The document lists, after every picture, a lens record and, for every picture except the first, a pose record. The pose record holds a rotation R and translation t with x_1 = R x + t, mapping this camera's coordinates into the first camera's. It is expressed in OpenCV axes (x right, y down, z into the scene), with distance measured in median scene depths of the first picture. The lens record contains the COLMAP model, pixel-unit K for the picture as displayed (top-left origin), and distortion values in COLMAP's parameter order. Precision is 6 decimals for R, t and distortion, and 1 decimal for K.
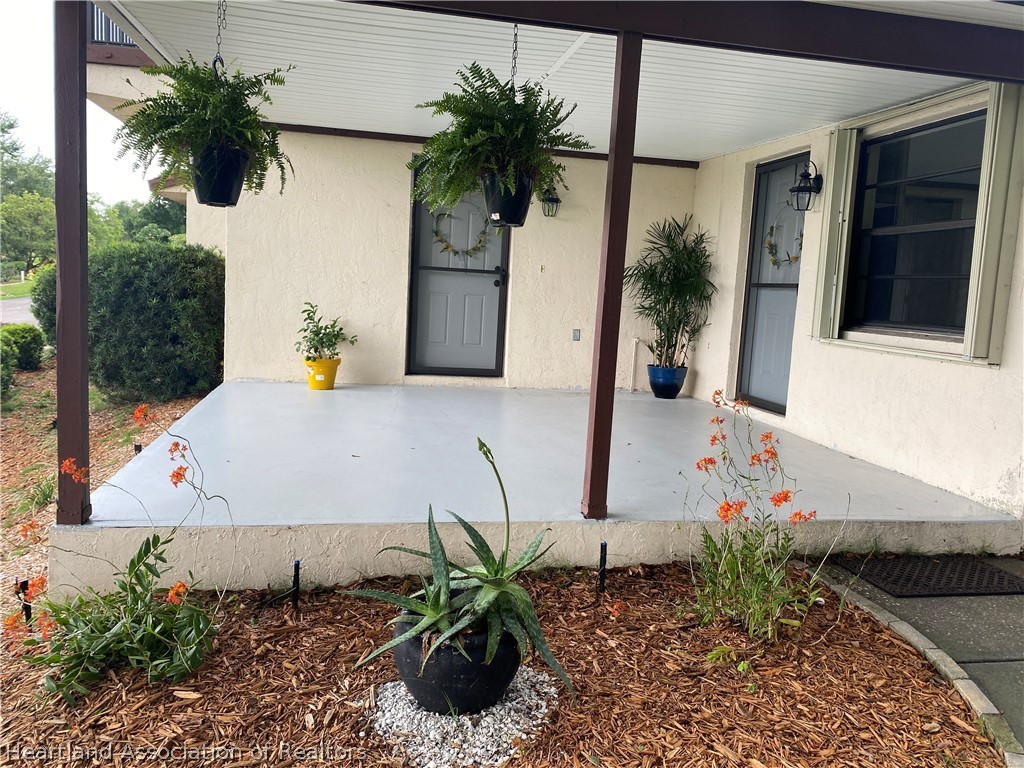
lens RADIAL K [[780.8, 0, 513.4], [0, 780.8, 379.2], [0, 0, 1]] dist [0.020790, -0.021445]
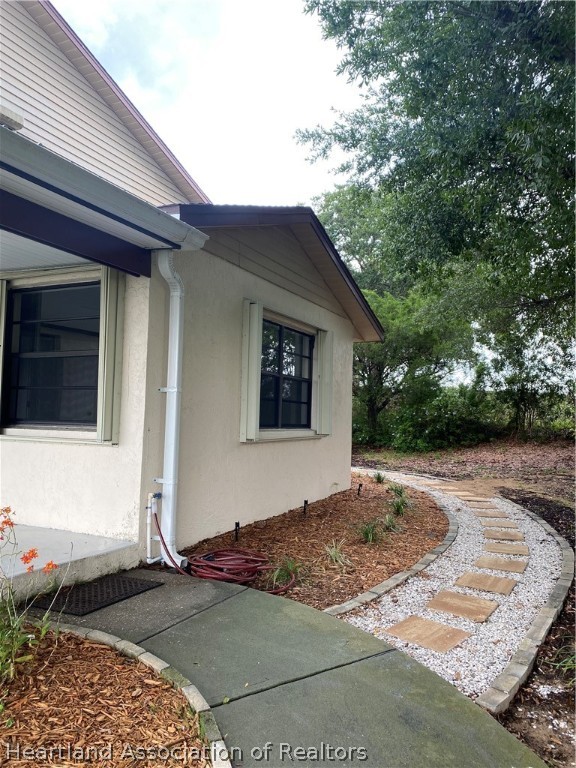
lens RADIAL K [[585.6, 0, 291.1], [0, 585.6, 387.6], [0, 0, 1]] dist [0.020790, -0.021445]
pose [[0.593446, 0.003419, 0.804866, -0.149321], [0.104171, 0.991254, -0.081018, 0.000834], [-0.798104, 0.131923, 0.587900, 0.046705]]
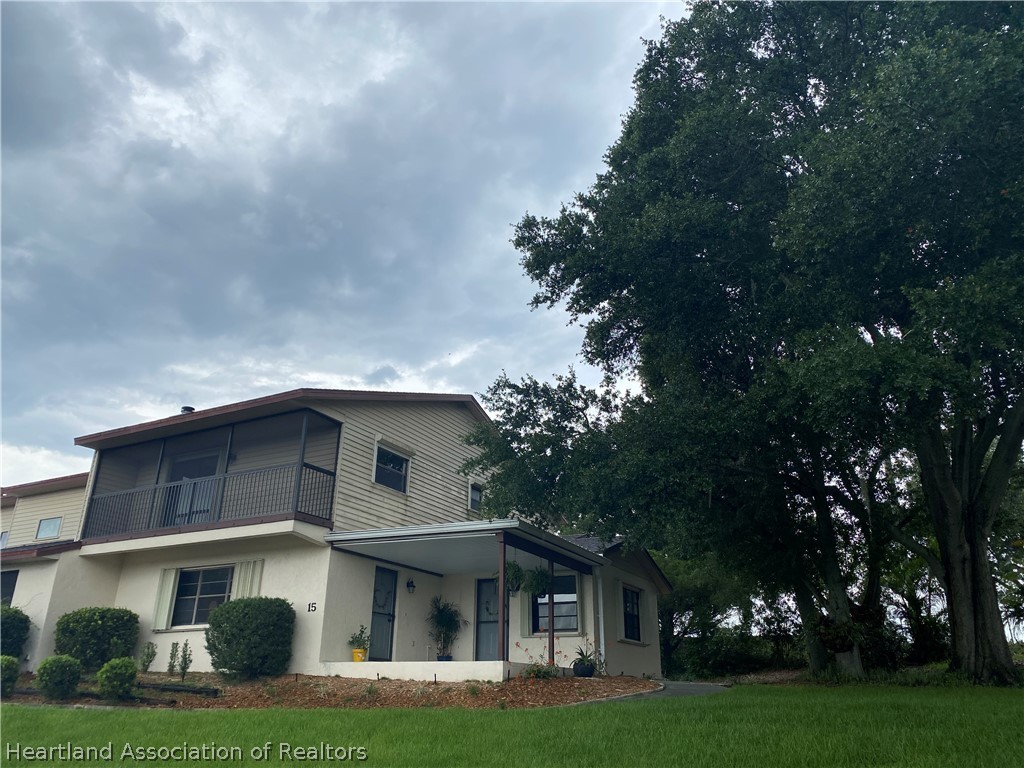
lens RADIAL K [[780.8, 0, 504.5], [0, 780.8, 383.3], [0, 0, 1]] dist [0.020790, -0.021445]
pose [[0.626564, 0.251972, 0.737514, -3.809133], [0.110467, 0.908030, -0.404077, 0.488110], [-0.771501, 0.334652, 0.541105, -1.743982]]
